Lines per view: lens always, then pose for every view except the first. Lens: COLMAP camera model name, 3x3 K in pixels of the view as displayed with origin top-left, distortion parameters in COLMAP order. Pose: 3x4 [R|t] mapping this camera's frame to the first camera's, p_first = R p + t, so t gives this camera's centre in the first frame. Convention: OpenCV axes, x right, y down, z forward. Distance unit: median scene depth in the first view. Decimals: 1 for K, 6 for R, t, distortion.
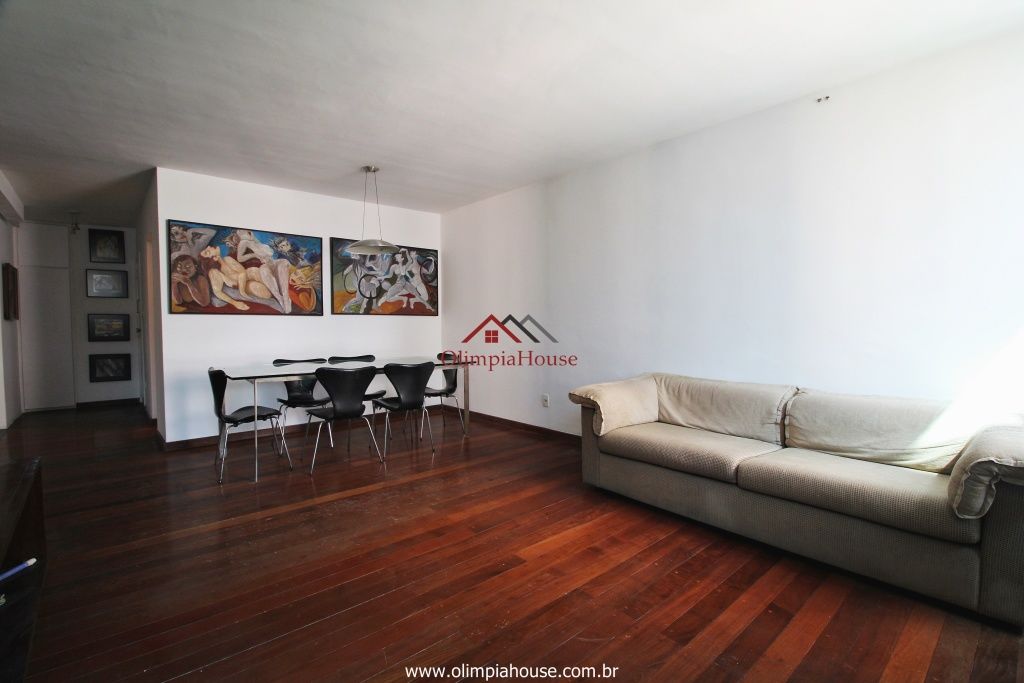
lens RADIAL K [[470.7, 0, 521.1], [0, 470.7, 342.8], [0, 0, 1]] dist [-0.017374, -0.002806]
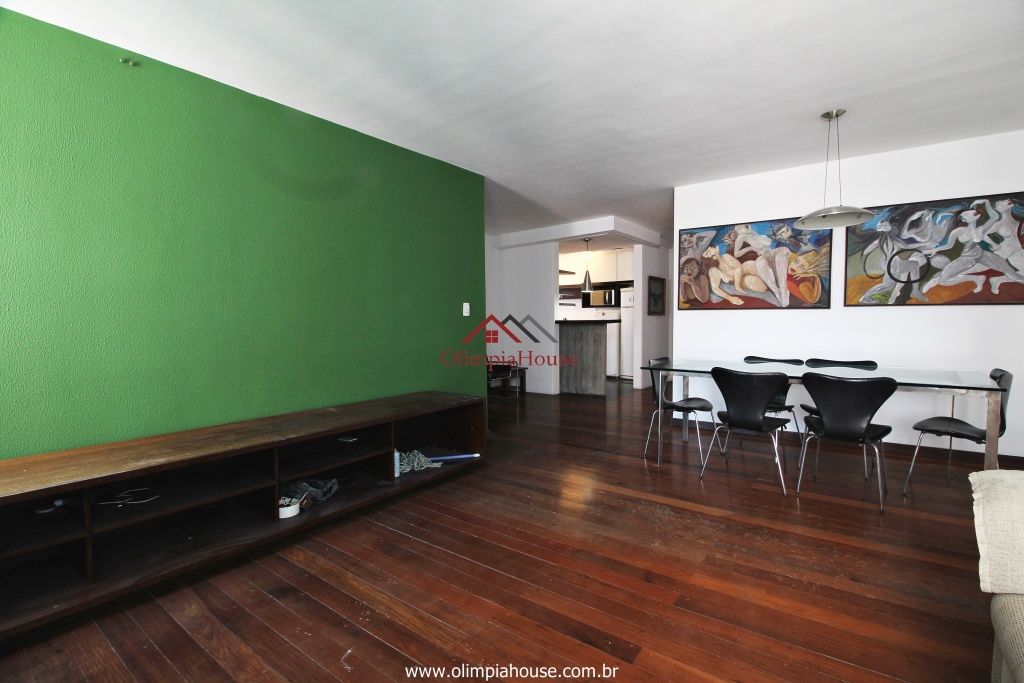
lens RADIAL K [[470.7, 0, 509.3], [0, 470.7, 339.7], [0, 0, 1]] dist [-0.017374, -0.002806]
pose [[0.197039, 0.042818, -0.979460, 0.317877], [-0.035780, 0.998694, 0.036460, -0.015287], [0.979743, 0.027861, 0.198314, 0.340168]]
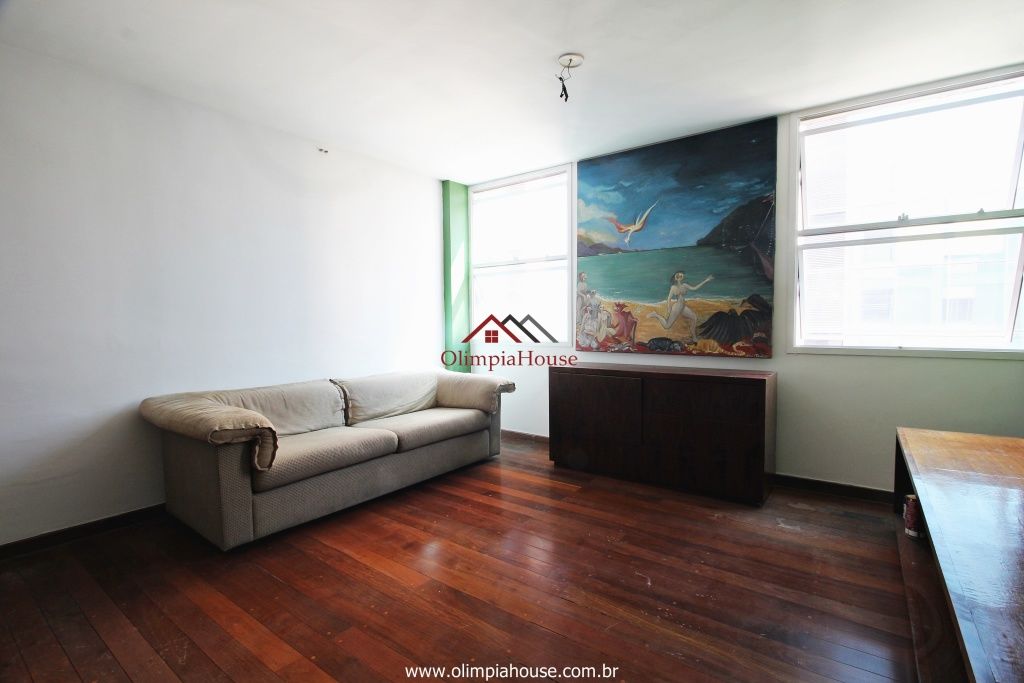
lens RADIAL K [[470.7, 0, 519.3], [0, 470.7, 344.0], [0, 0, 1]] dist [-0.017374, -0.002806]
pose [[-0.209789, -0.037932, 0.977011, -0.468313], [0.053921, 0.997278, 0.050297, -0.021018], [-0.976259, 0.063233, -0.207172, 0.502988]]
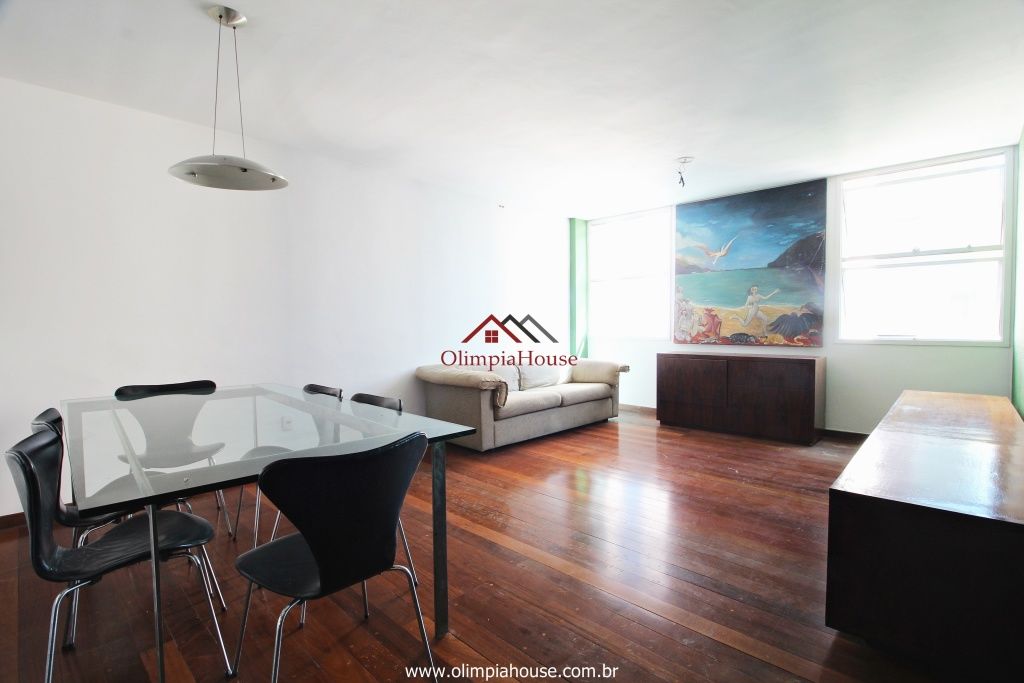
lens RADIAL K [[470.7, 0, 519.3], [0, 470.7, 343.1], [0, 0, 1]] dist [-0.017374, -0.002806]
pose [[-0.081390, -0.031075, 0.996198, -0.812543], [0.052809, 0.997975, 0.035445, -0.022102], [-0.995282, 0.055494, -0.079584, 0.718496]]
